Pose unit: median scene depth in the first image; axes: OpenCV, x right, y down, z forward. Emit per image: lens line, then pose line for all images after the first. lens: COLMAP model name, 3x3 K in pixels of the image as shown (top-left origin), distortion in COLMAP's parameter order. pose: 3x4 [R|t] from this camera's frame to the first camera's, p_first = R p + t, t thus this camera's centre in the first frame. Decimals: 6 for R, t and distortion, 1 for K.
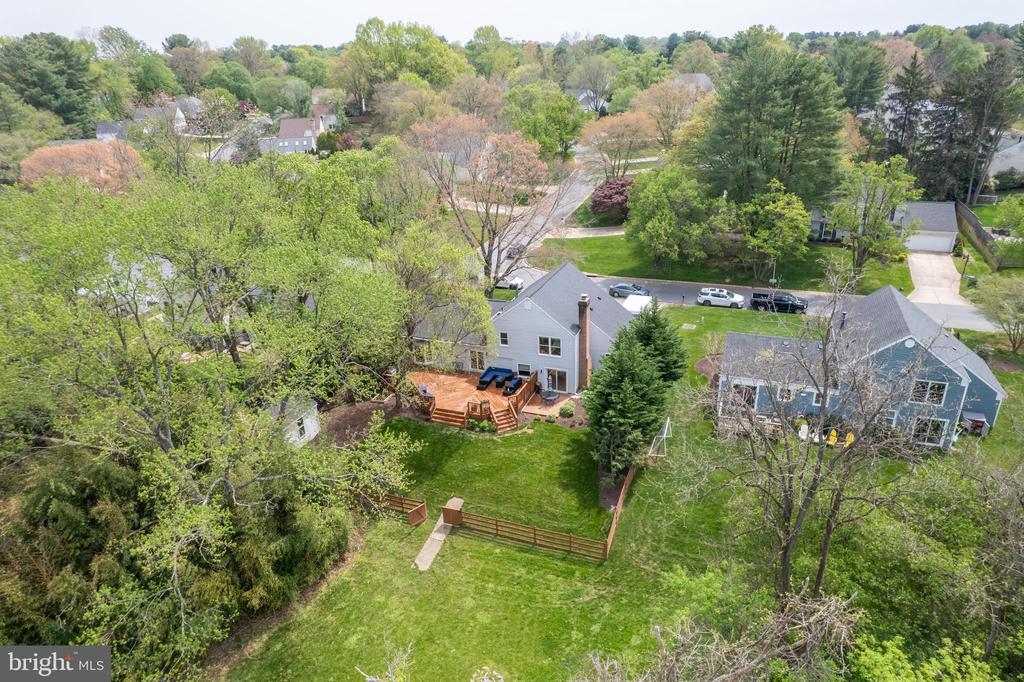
lens RADIAL K [[668.4, 0, 512.0], [0, 668.4, 341.0], [0, 0, 1]] dist [-0.072734, 0.079447]
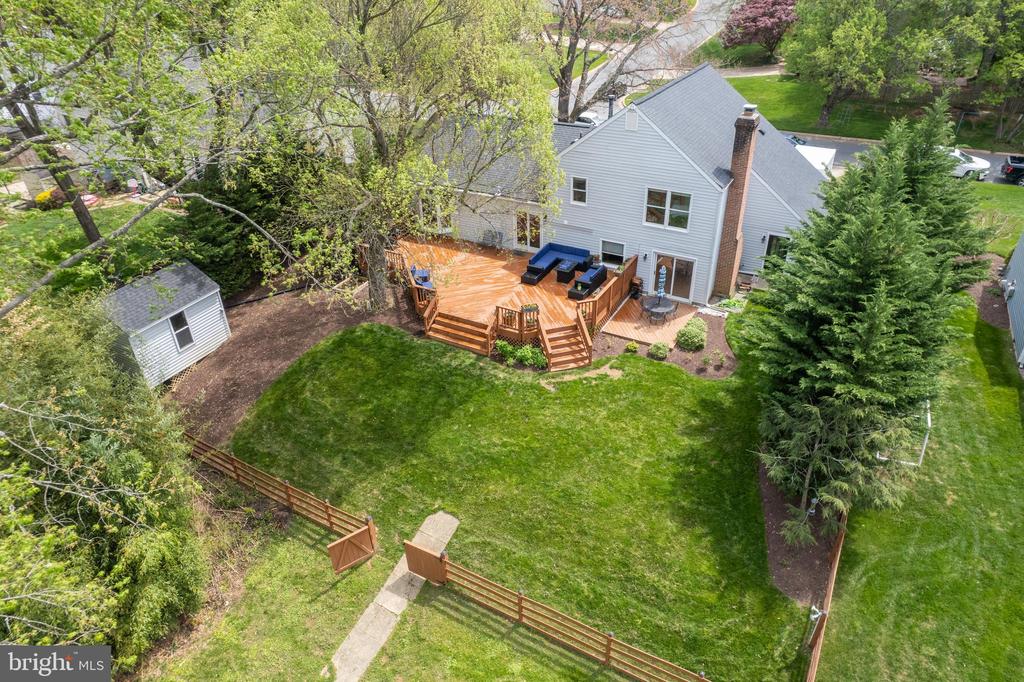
lens RADIAL K [[668.4, 0, 512.0], [0, 668.4, 341.0], [0, 0, 1]] dist [-0.072734, 0.079447]
pose [[0.990347, 0.083548, -0.110601, 0.003649], [-0.064929, 0.984591, 0.162372, 0.033860], [0.122463, -0.153623, 0.980512, 0.491493]]
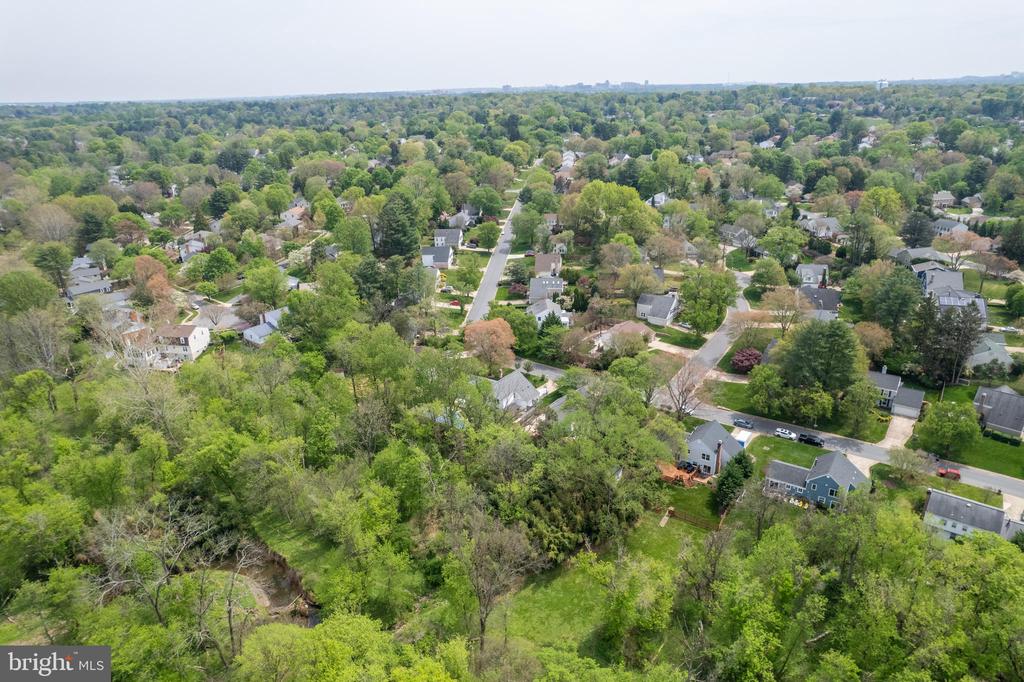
lens RADIAL K [[668.4, 0, 512.0], [0, 668.4, 341.0], [0, 0, 1]] dist [-0.072734, 0.079447]
pose [[0.974546, 0.089892, -0.205375, -0.212153], [-0.094203, 0.995489, -0.011292, -0.378646], [0.203434, 0.030352, 0.978618, -1.940097]]
